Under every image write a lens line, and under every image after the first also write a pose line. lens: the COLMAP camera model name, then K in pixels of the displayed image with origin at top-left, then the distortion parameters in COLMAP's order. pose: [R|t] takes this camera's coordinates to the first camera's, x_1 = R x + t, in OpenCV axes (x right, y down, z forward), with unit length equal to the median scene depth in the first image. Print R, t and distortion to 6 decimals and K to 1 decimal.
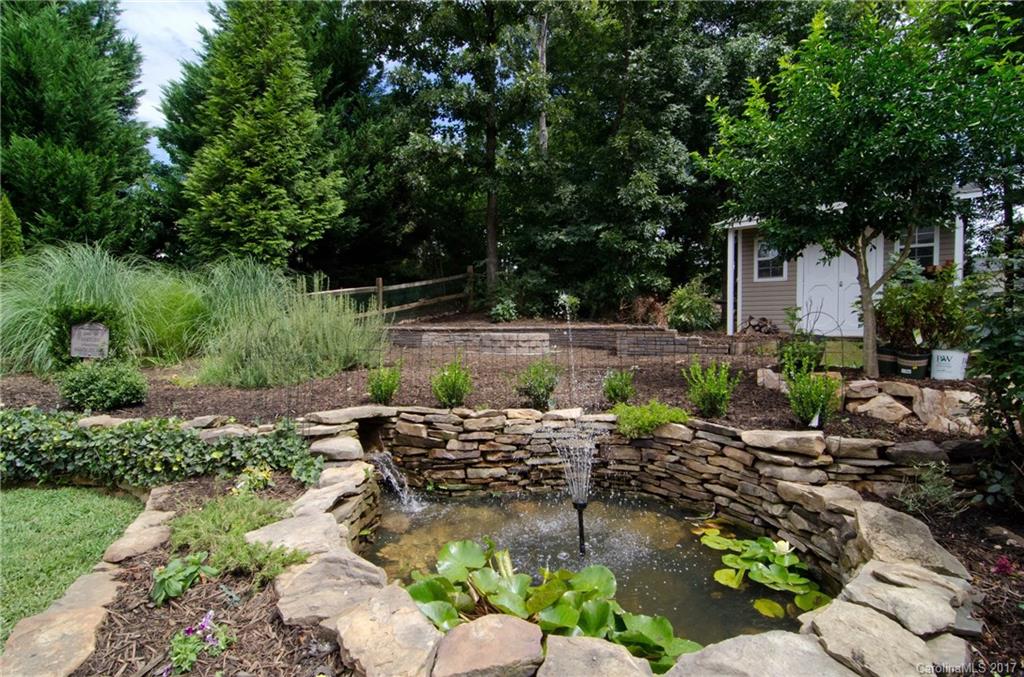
lens RADIAL K [[493.2, 0, 512.0], [0, 493.2, 338.7], [0, 0, 1]] dist [-0.018191, -0.004888]
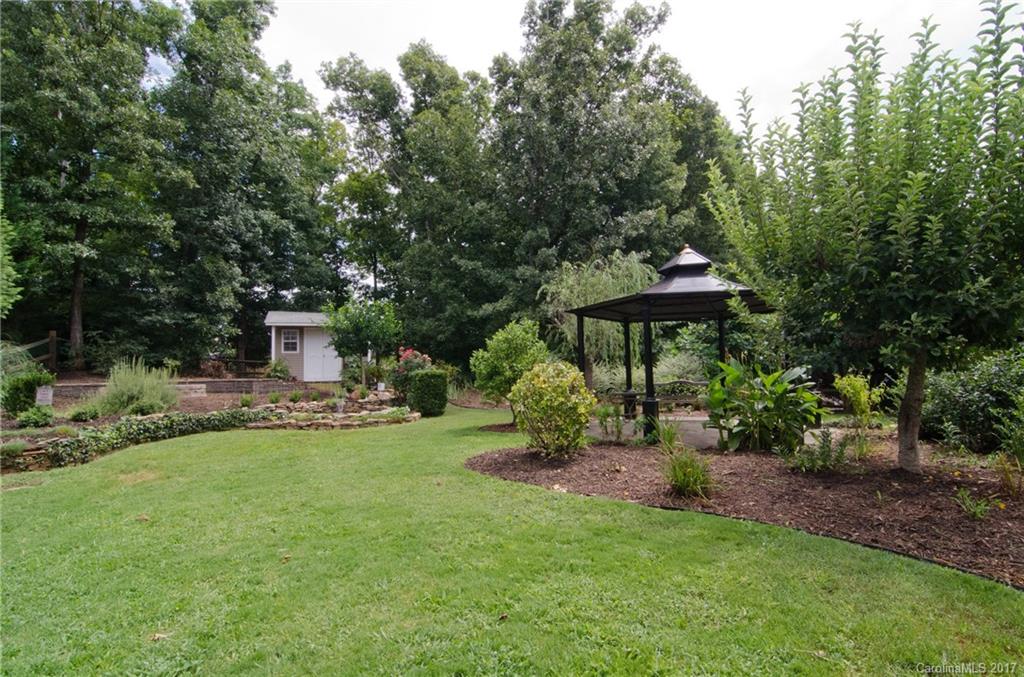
lens RADIAL K [[493.2, 0, 510.2], [0, 493.2, 342.6], [0, 0, 1]] dist [-0.018191, -0.004888]
pose [[0.467650, 0.036866, 0.883145, -0.747559], [0.041831, 0.997087, -0.063773, -0.000723], [-0.882923, 0.066767, 0.464746, -0.629305]]
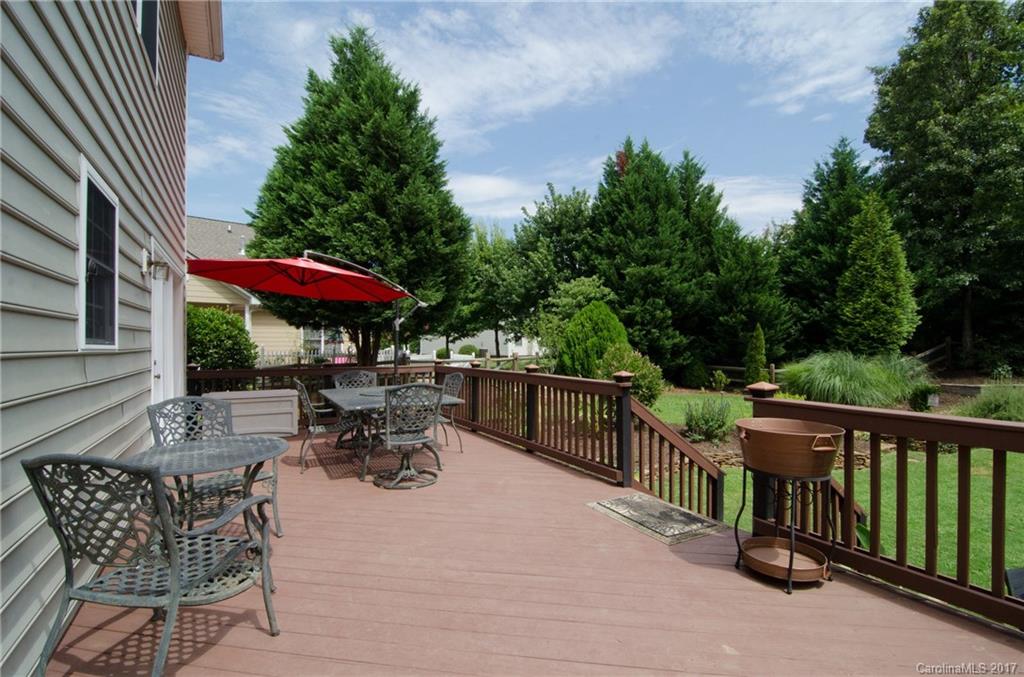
lens RADIAL K [[493.2, 0, 511.0], [0, 493.2, 342.0], [0, 0, 1]] dist [-0.018191, -0.004888]
pose [[0.909261, 0.002183, -0.416221, -0.876226], [-0.013825, 0.999593, -0.024958, -0.108593], [0.415997, 0.028447, 0.908921, -1.197501]]
